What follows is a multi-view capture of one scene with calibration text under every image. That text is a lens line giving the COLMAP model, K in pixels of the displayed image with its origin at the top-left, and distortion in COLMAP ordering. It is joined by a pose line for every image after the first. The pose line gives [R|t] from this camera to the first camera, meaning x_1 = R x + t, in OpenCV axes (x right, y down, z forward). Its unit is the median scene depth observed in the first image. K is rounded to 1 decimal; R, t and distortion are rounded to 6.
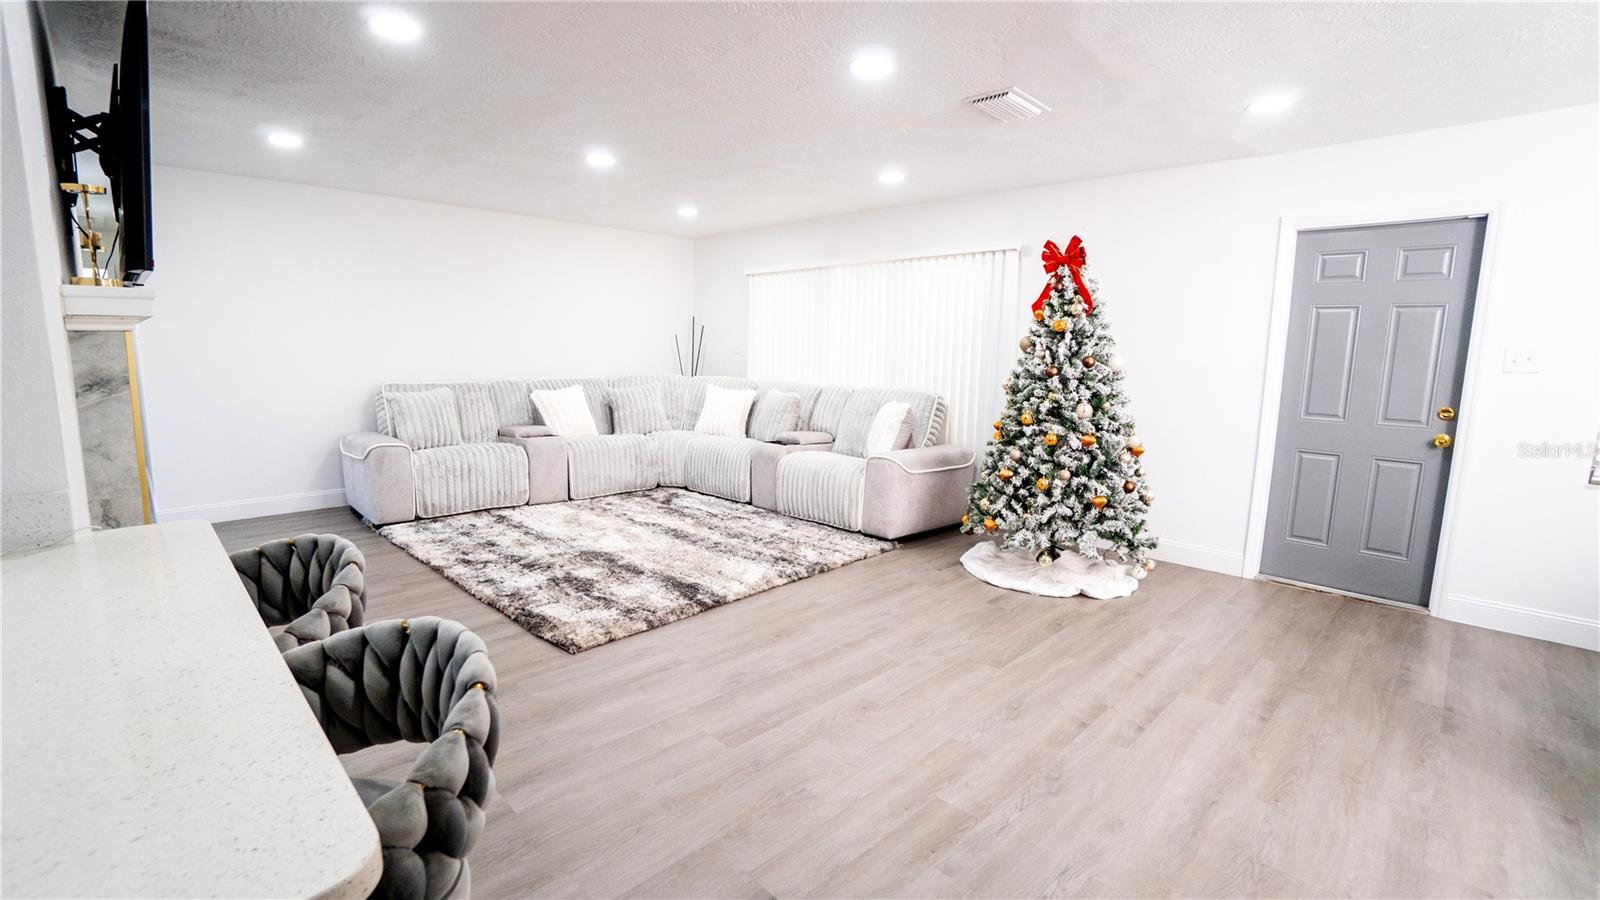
lens RADIAL K [[703.5, 0, 800.0], [0, 703.5, 450.0], [0, 0, 1]] dist [-0.000522, -0.000069]
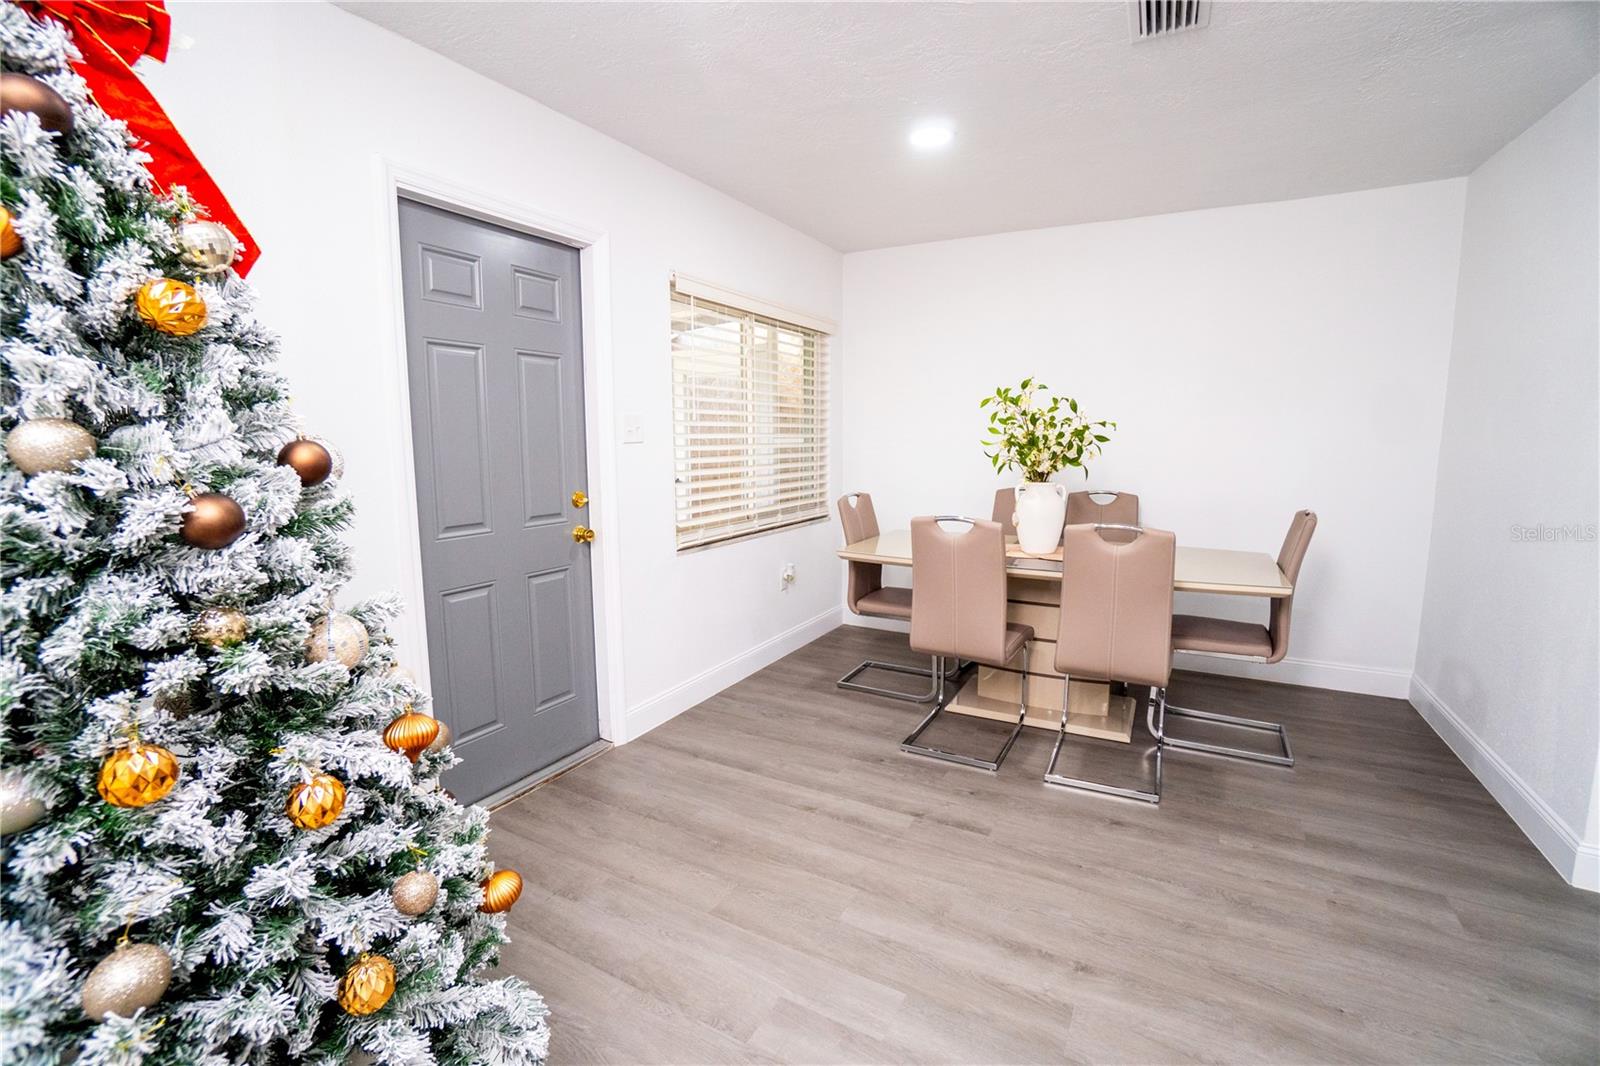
lens RADIAL K [[694.1, 0, 800.0], [0, 694.1, 533.0], [0, 0, 1]] dist [-0.018051, 0.000034]
pose [[-0.255852, -0.149095, 0.955150, 0.136439], [0.130232, 0.973713, 0.186877, -0.153199], [-0.957904, 0.172204, -0.229709, 1.123366]]
